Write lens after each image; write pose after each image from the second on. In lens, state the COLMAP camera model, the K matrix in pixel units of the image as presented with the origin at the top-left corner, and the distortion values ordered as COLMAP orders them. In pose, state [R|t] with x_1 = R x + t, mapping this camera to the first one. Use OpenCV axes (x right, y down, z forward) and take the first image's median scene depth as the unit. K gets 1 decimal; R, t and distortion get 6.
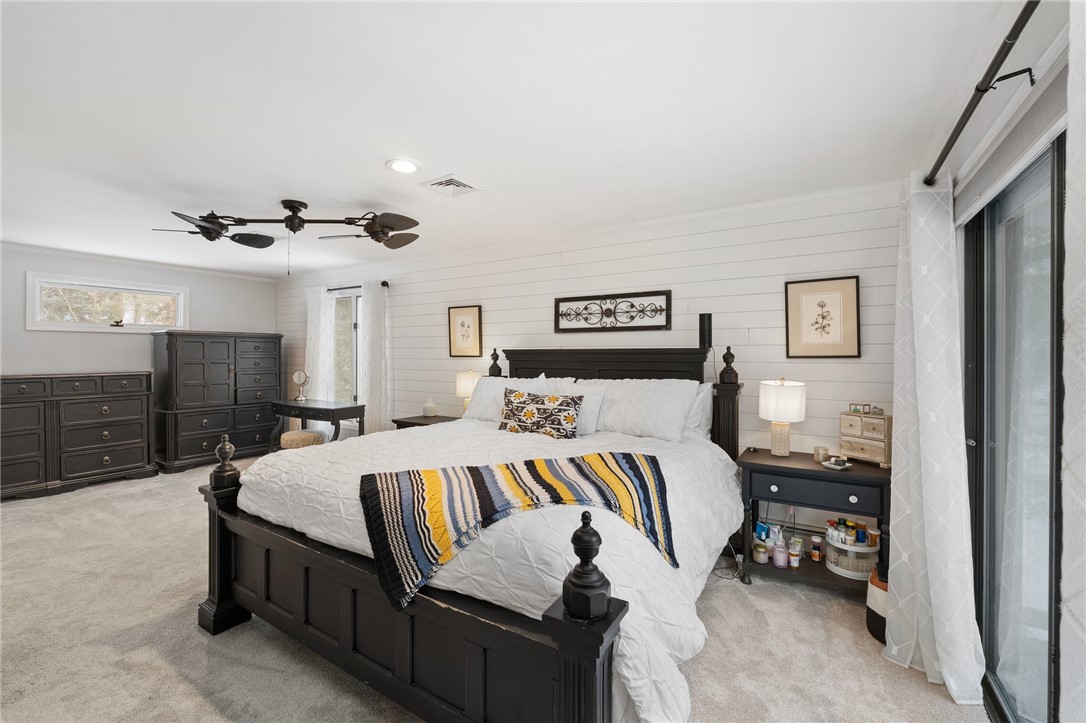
lens RADIAL K [[437.3, 0, 524.4], [0, 437.3, 354.6], [0, 0, 1]] dist [0.003020, 0.000323]
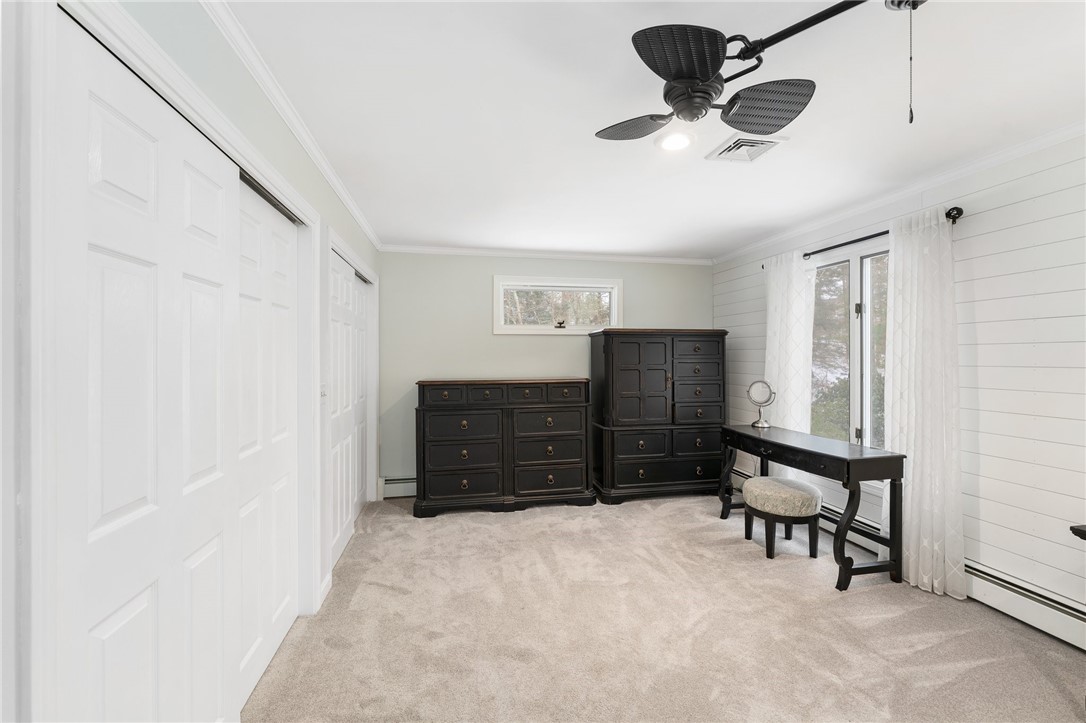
lens RADIAL K [[447.9, 0, 541.1], [0, 447.9, 357.3], [0, 0, 1]] dist [0.001309, 0.000042]
pose [[0.692844, -0.001864, -0.721085, -0.322073], [0.001584, 0.999998, -0.001063, -0.001867], [0.721086, -0.000406, 0.692846, 0.368356]]
